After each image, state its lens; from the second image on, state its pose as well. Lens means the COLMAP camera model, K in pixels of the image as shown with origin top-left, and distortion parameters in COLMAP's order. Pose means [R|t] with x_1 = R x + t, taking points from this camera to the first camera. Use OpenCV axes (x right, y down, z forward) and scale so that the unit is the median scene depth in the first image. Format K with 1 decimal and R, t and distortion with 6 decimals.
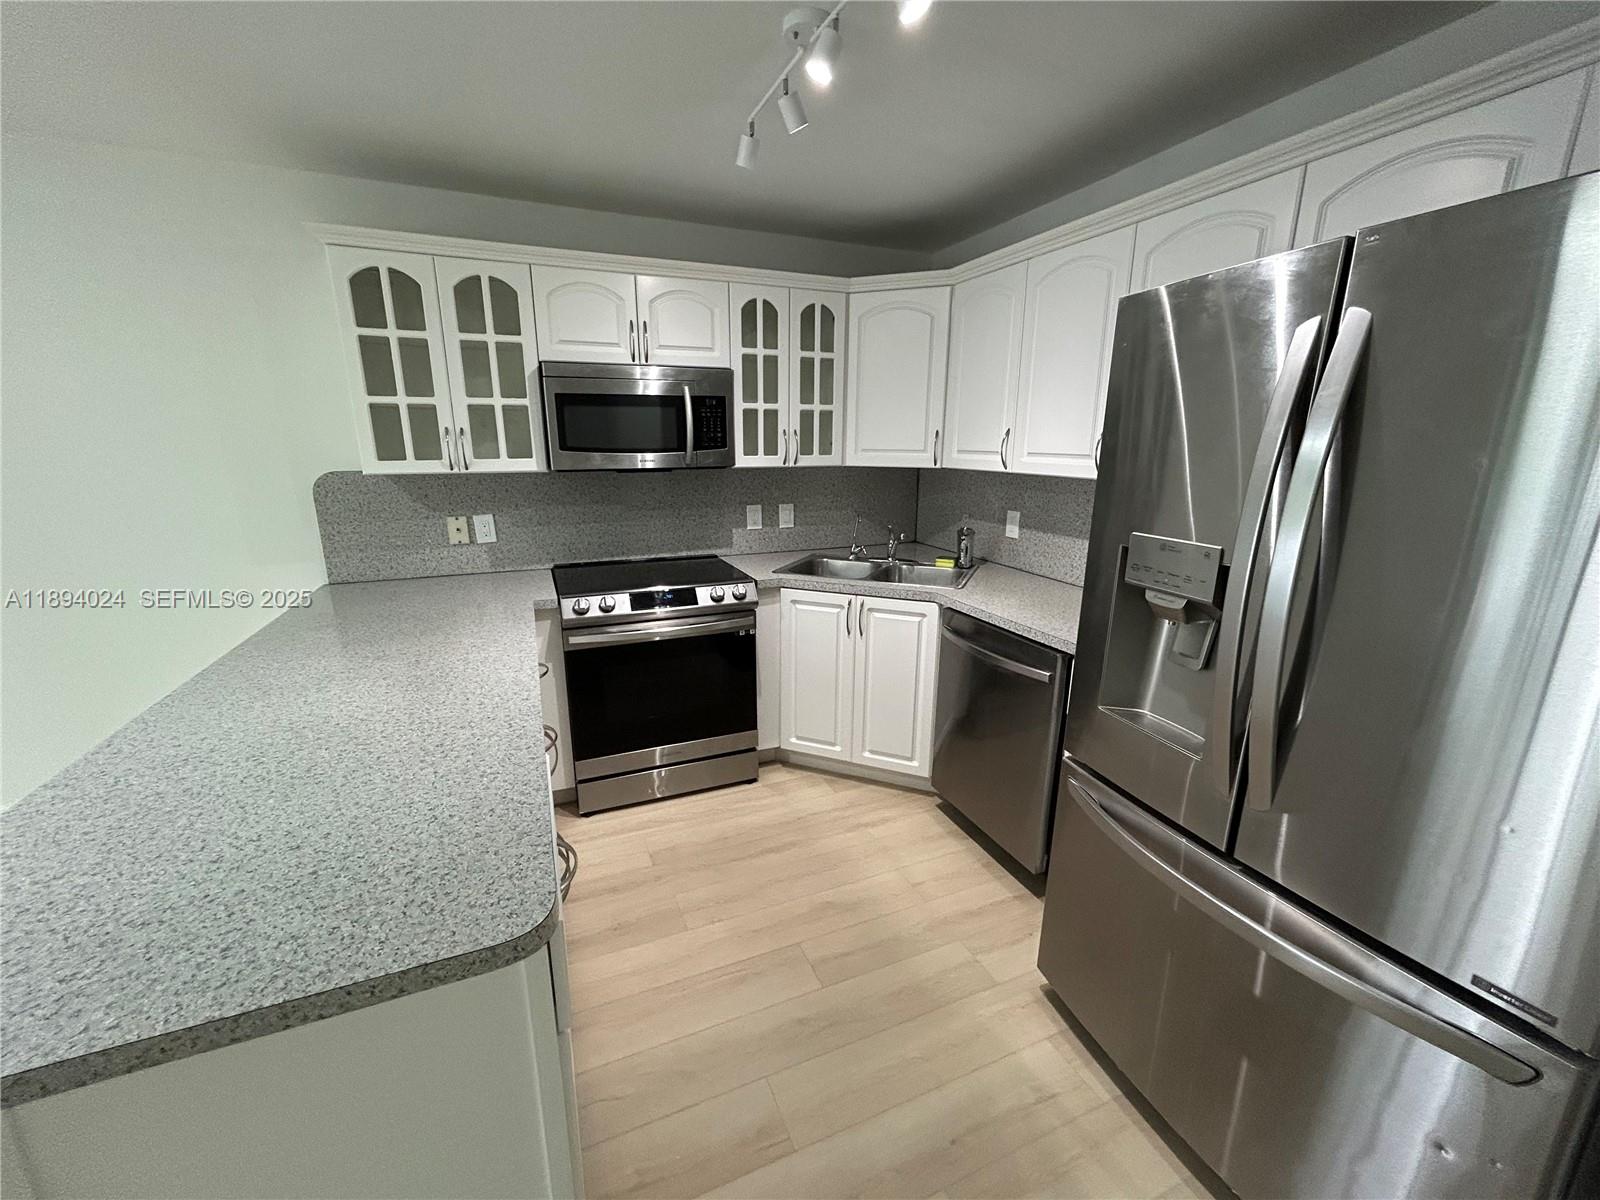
lens RADIAL K [[641.8, 0, 798.5], [0, 641.8, 598.6], [0, 0, 1]] dist [-0.002373, 0.000166]
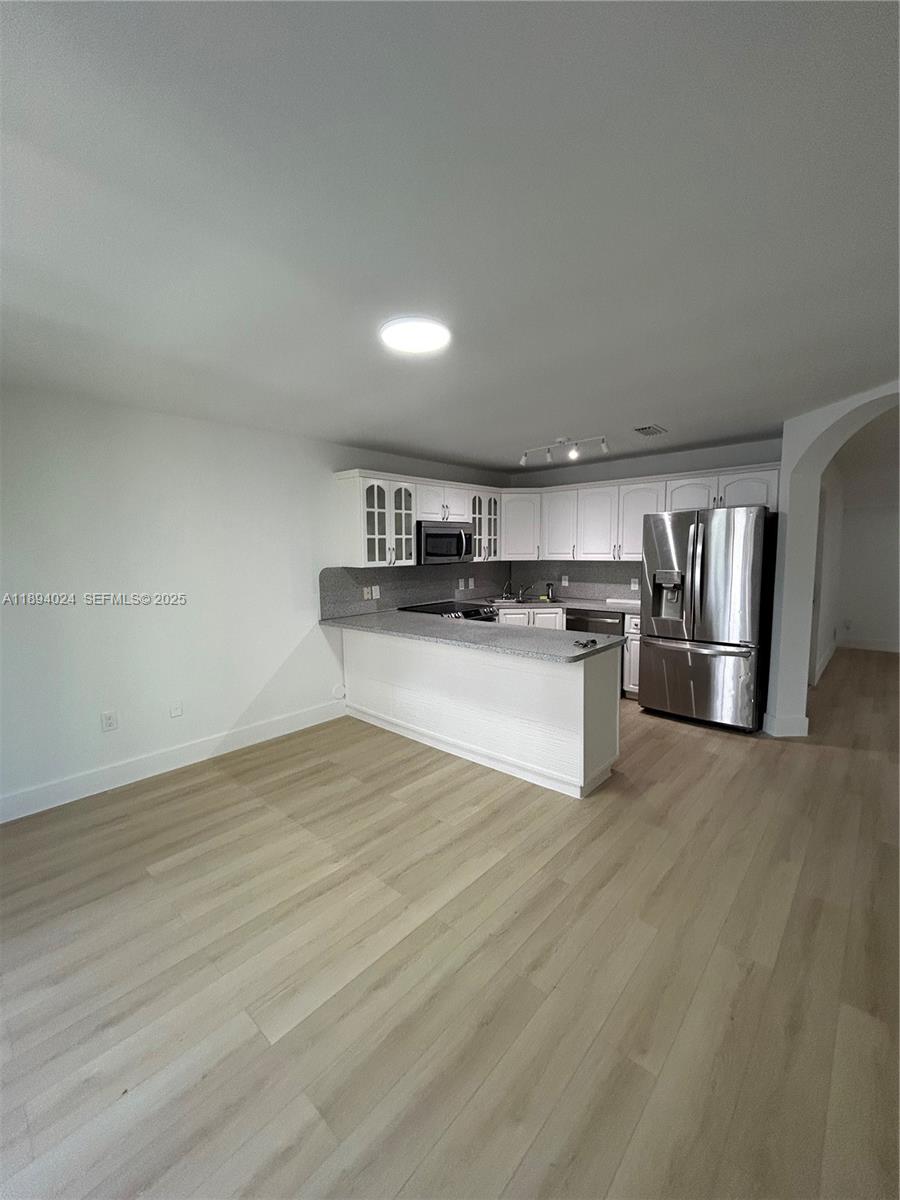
lens RADIAL K [[481.3, 0, 448.8], [0, 481.3, 599.6], [0, 0, 1]] dist [-0.002373, 0.000166]
pose [[0.909867, -0.058213, 0.410796, -0.992742], [0.116159, 0.986254, -0.117519, 0.146519], [-0.398308, 0.154644, 0.904121, -0.617297]]
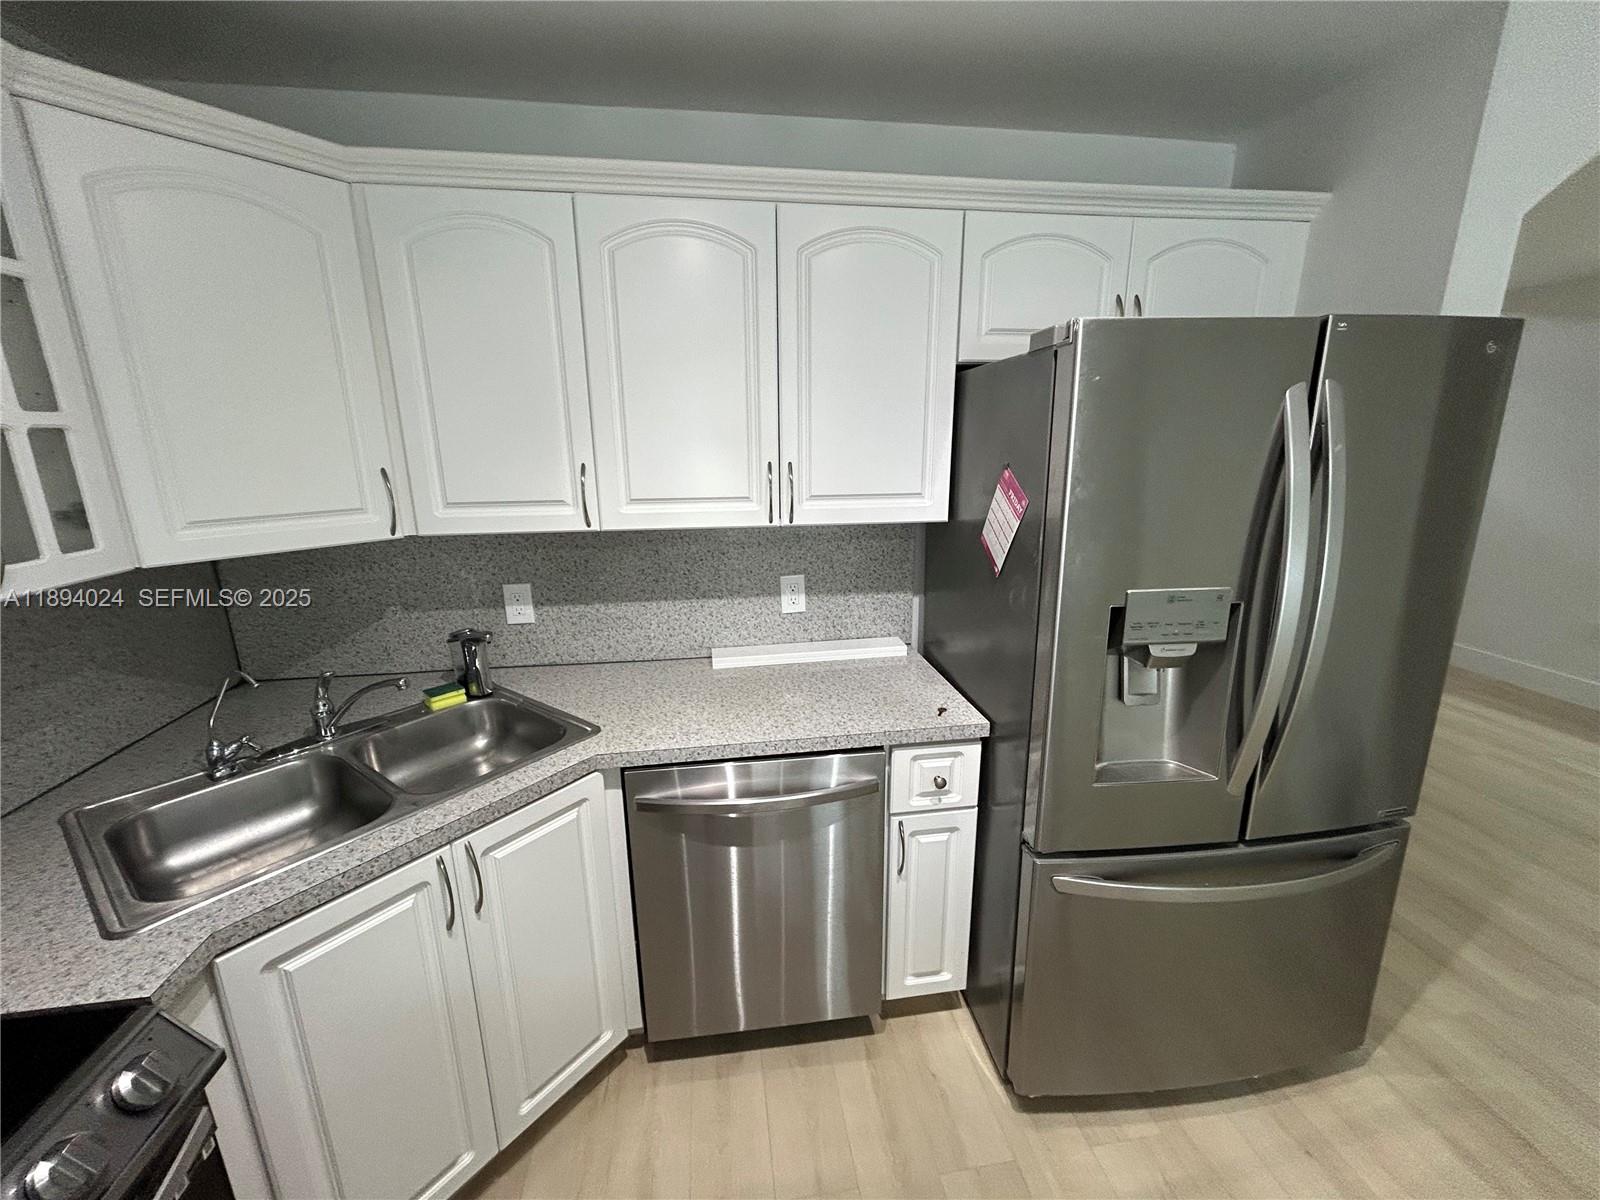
lens RADIAL K [[641.8, 0, 797.8], [0, 641.8, 598.9], [0, 0, 1]] dist [-0.002373, 0.000166]
pose [[0.252082, -0.244883, 0.936209, -0.226574], [0.244112, 0.952256, 0.183351, -0.189734], [-0.936410, 0.182320, 0.299826, 0.597760]]
